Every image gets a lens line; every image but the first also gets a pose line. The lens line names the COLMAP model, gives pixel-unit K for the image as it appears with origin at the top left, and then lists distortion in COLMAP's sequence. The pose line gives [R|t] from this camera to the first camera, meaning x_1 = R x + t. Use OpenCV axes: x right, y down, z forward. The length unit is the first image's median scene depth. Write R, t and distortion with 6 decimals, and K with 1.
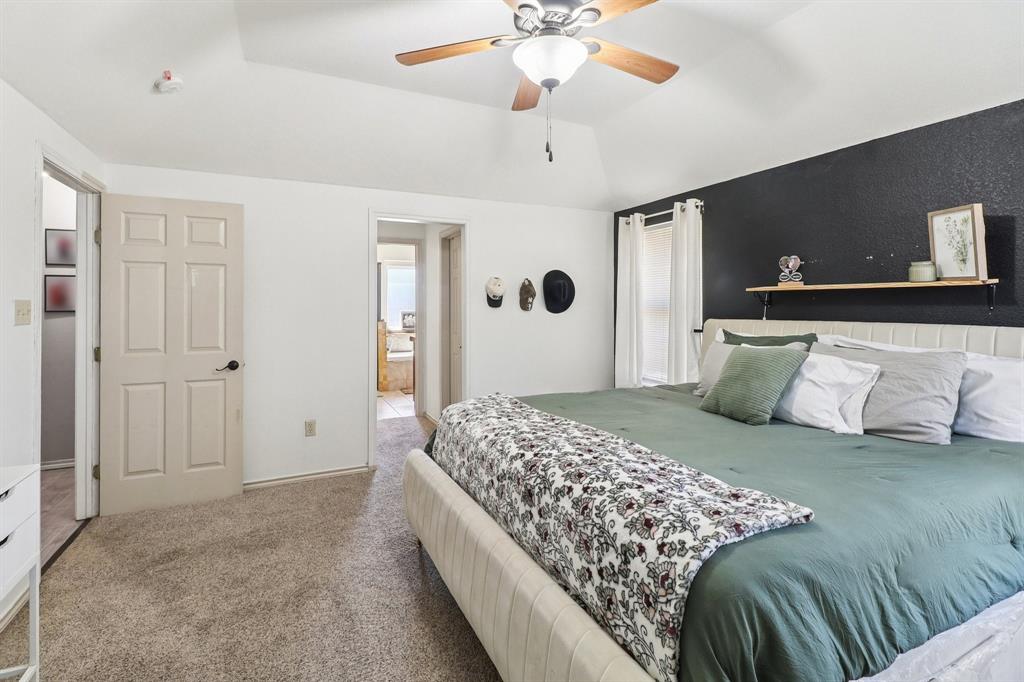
lens RADIAL K [[475.1, 0, 519.1], [0, 475.1, 305.8], [0, 0, 1]] dist [0.008240, 0.002284]
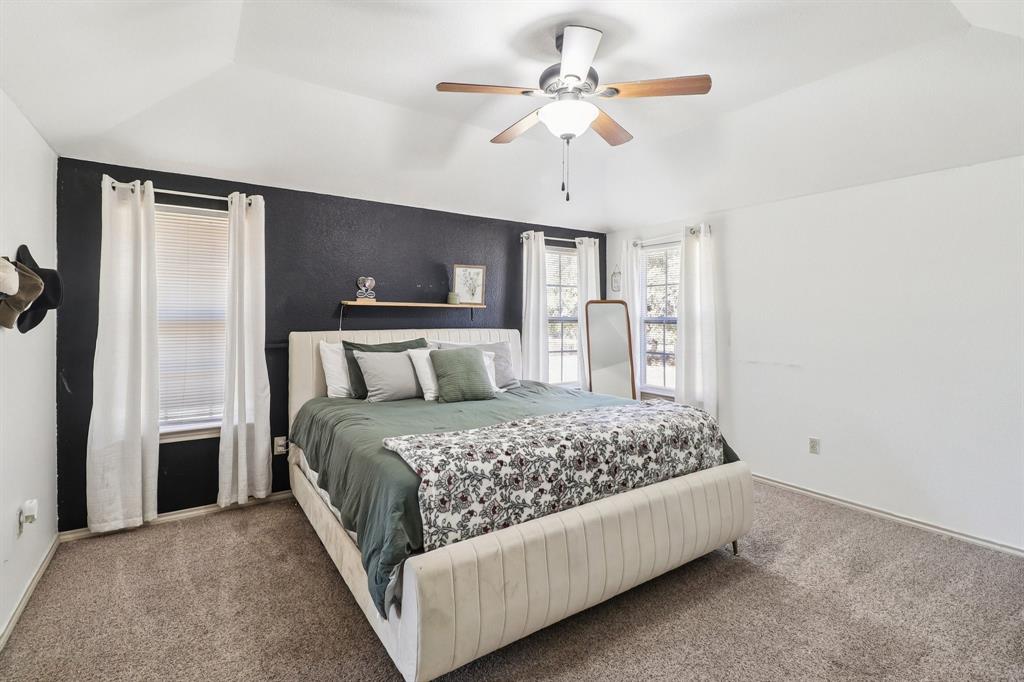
lens RADIAL K [[475.1, 0, 519.6], [0, 475.1, 311.5], [0, 0, 1]] dist [0.008240, 0.002284]
pose [[-0.147039, 0.013662, 0.989036, -0.685292], [-0.001054, 0.999902, -0.013968, -0.000641], [-0.989130, -0.003096, -0.147010, 0.798689]]
